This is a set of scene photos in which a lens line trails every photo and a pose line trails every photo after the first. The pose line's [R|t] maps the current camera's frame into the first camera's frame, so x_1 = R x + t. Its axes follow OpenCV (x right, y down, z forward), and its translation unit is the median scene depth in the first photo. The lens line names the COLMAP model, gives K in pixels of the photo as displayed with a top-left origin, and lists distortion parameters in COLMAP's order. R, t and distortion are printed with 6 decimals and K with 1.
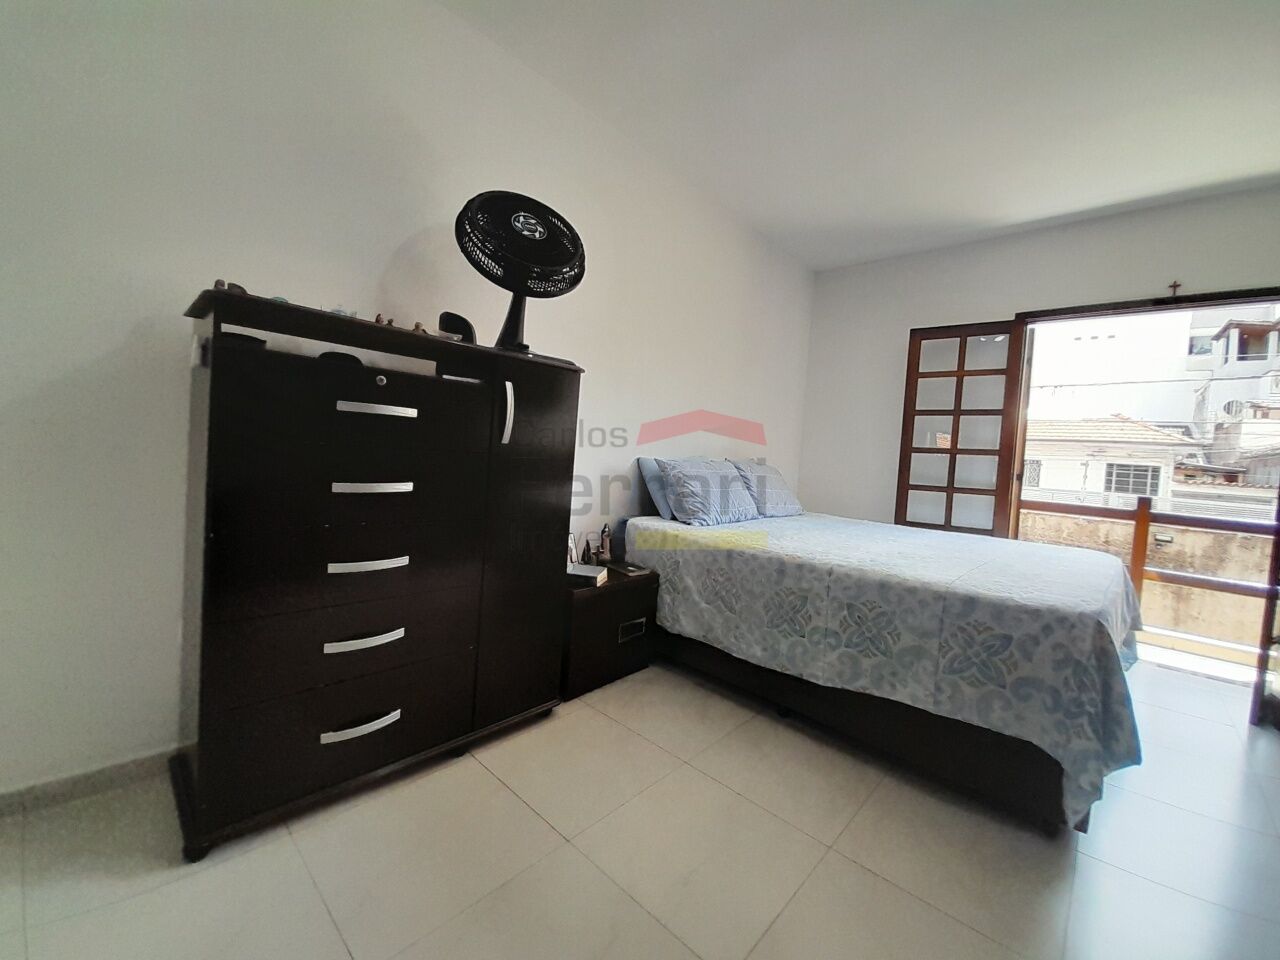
lens RADIAL K [[511.2, 0, 648.5], [0, 511.2, 465.0], [0, 0, 1]] dist [0.017968, -0.015834]
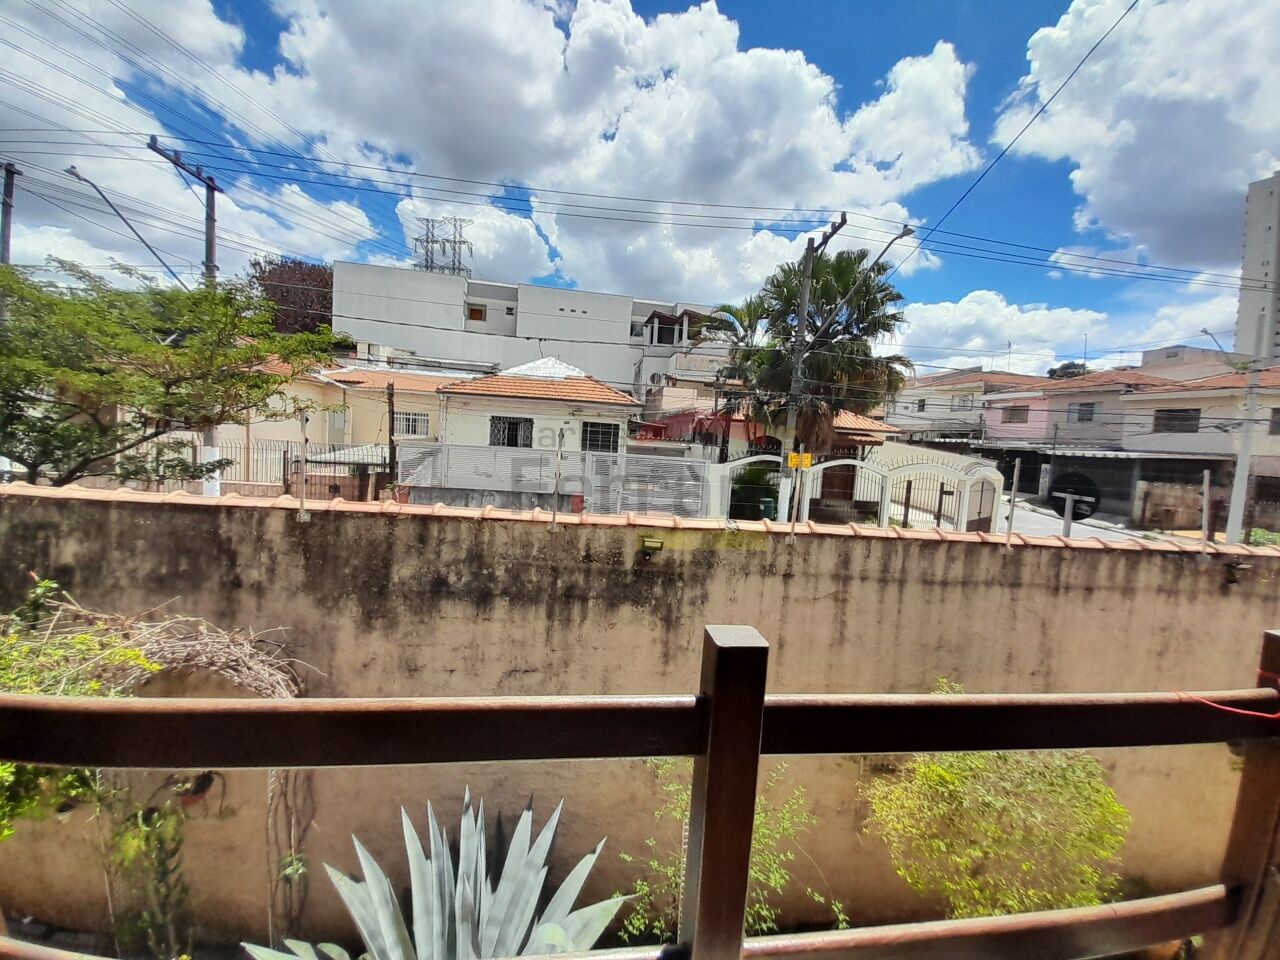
lens RADIAL K [[511.2, 0, 648.5], [0, 511.2, 465.0], [0, 0, 1]] dist [0.017968, -0.015834]
pose [[0.653702, -0.065755, 0.753890, 0.475231], [-0.001031, 0.996140, 0.087778, -0.018727], [-0.756751, -0.058158, 0.651111, 0.541730]]
